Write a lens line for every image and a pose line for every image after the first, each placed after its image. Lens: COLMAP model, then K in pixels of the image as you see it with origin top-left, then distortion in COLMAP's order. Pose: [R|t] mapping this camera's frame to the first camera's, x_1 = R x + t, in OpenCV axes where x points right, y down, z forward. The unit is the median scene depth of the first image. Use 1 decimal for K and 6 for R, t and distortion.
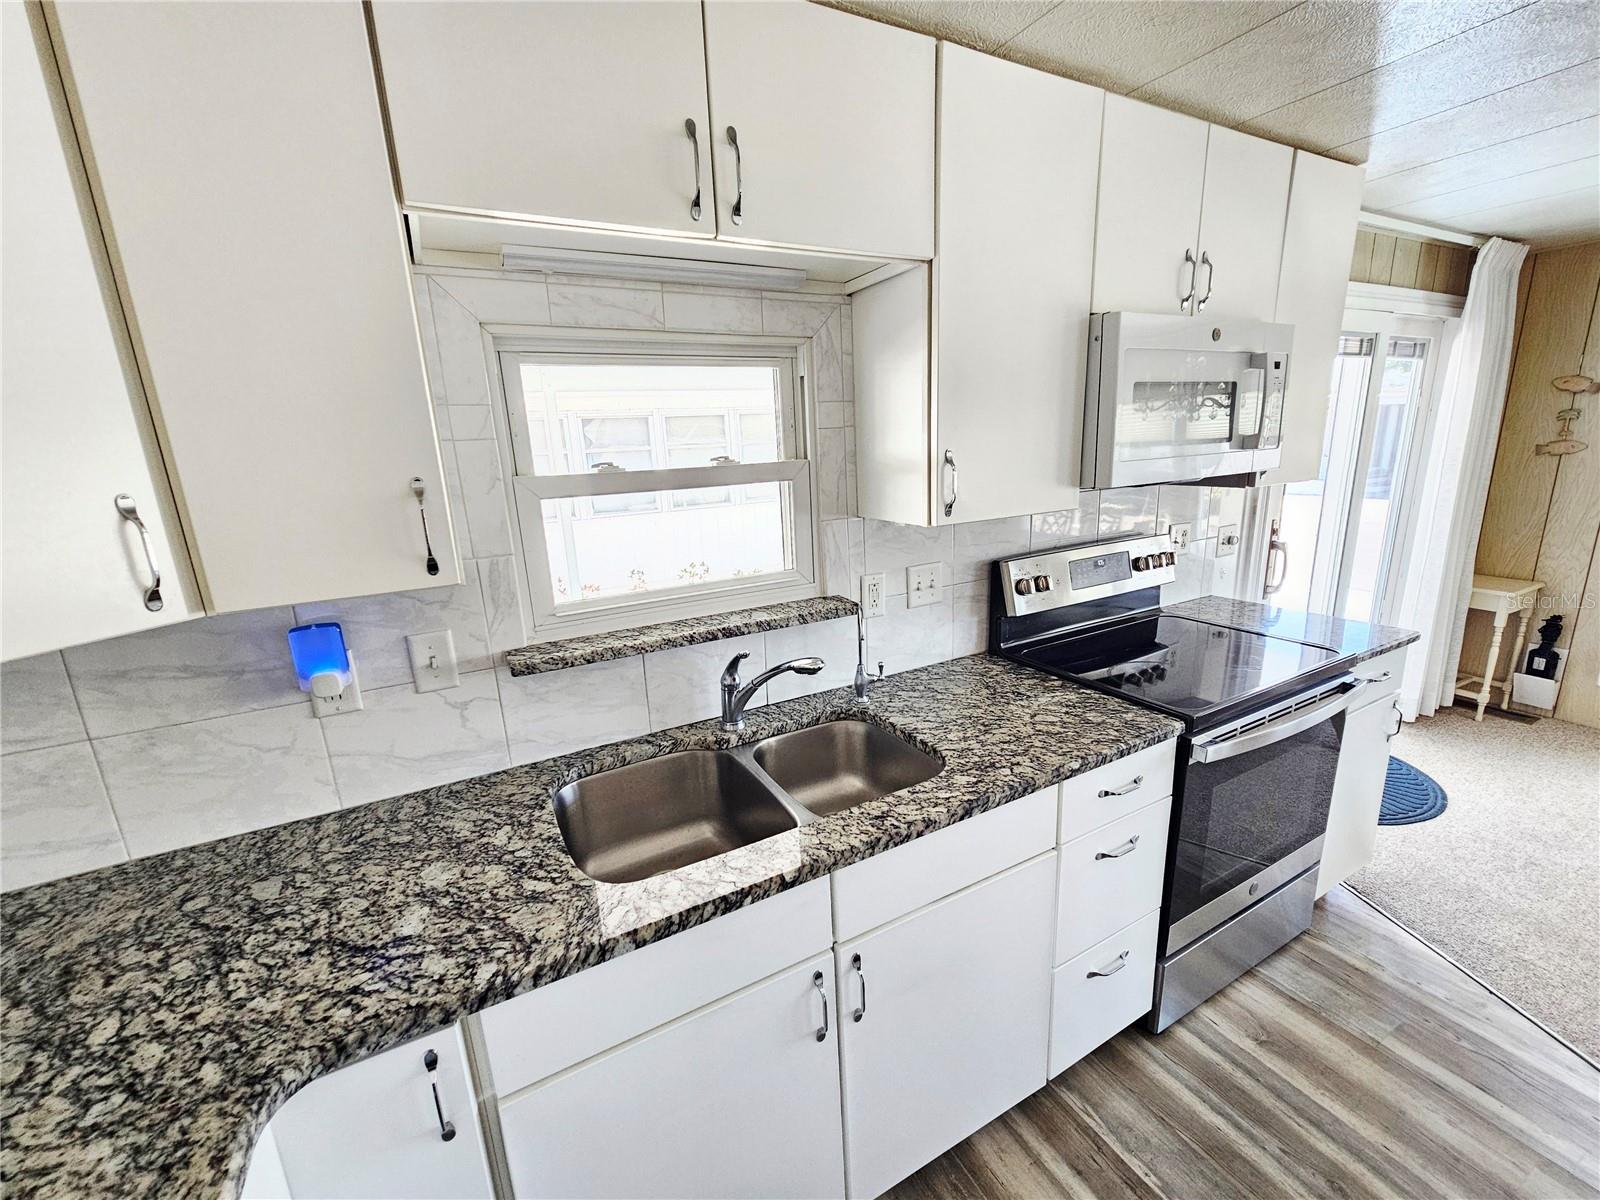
lens RADIAL K [[655.3, 0, 804.0], [0, 655.3, 602.7], [0, 0, 1]] dist [-0.001373, -0.000205]
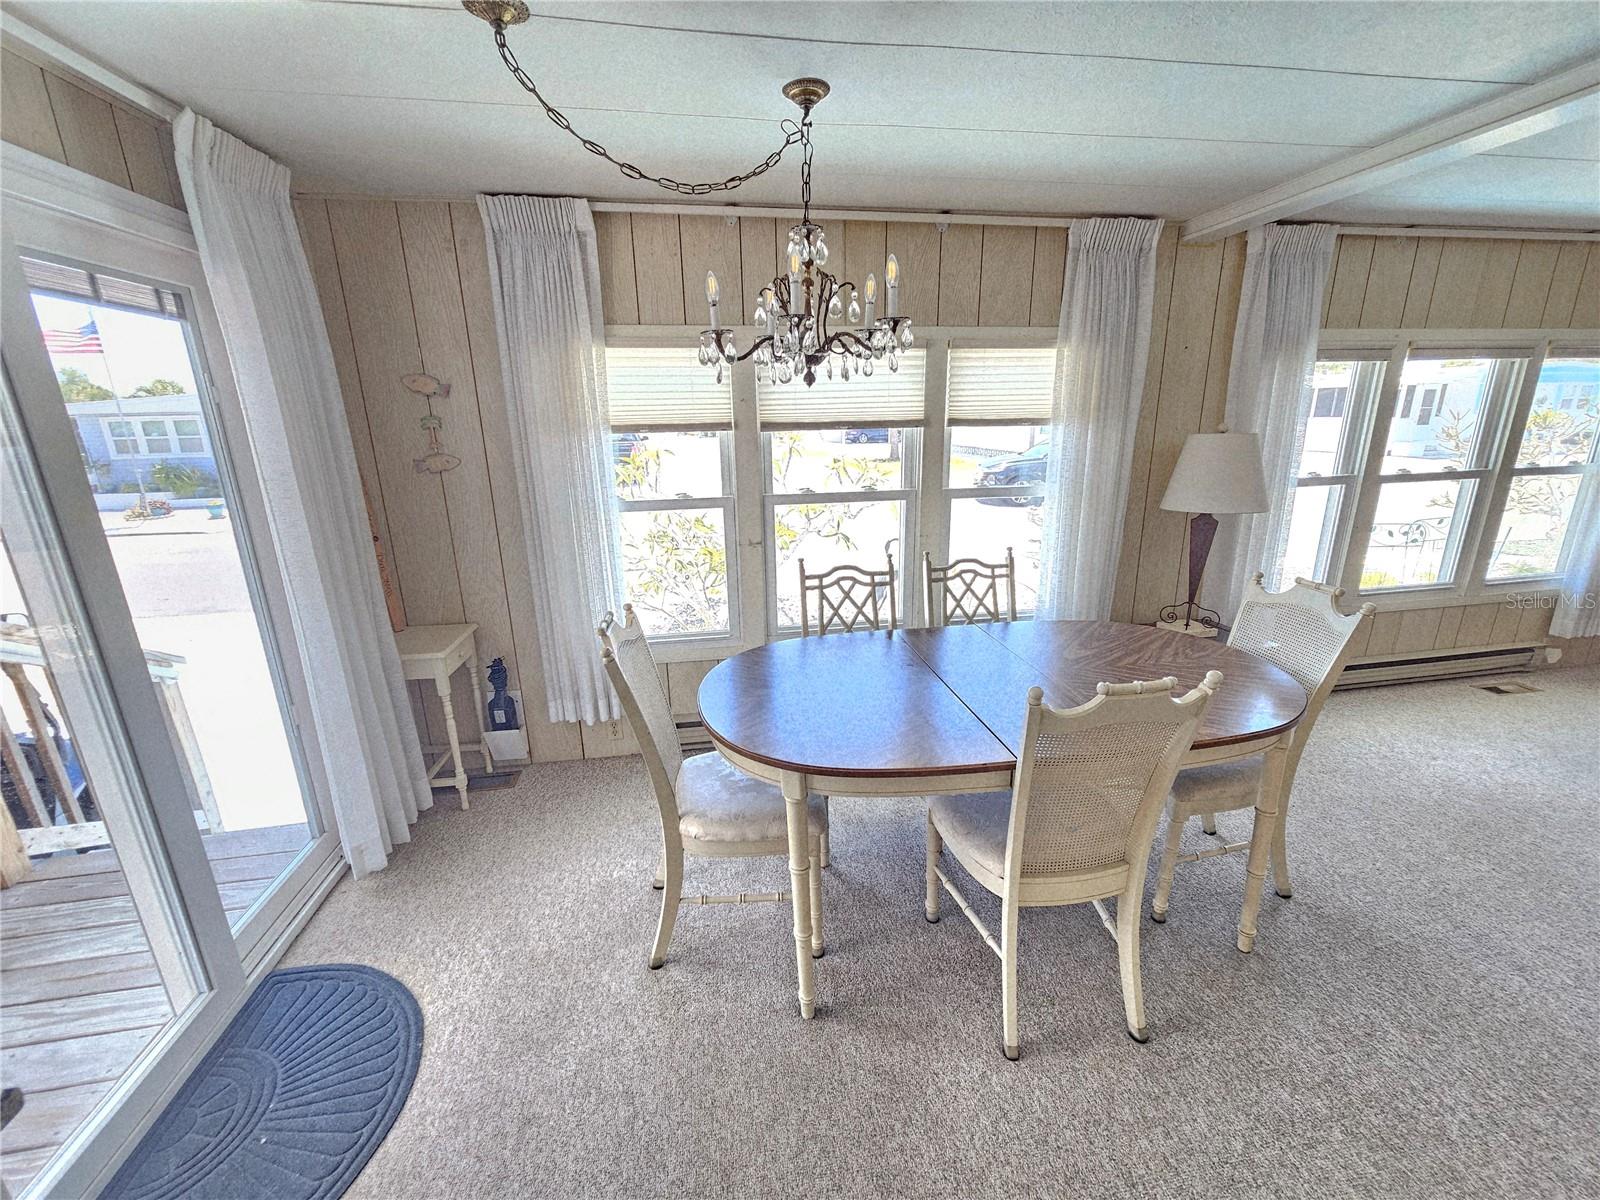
lens RADIAL K [[655.3, 0, 804.0], [0, 655.3, 602.7], [0, 0, 1]] dist [-0.001373, -0.000205]
pose [[0.331142, -0.223436, 0.916745, 0.959921], [0.227764, 0.961758, 0.152134, -0.166417], [-0.915679, 0.158424, 0.369370, 0.567777]]
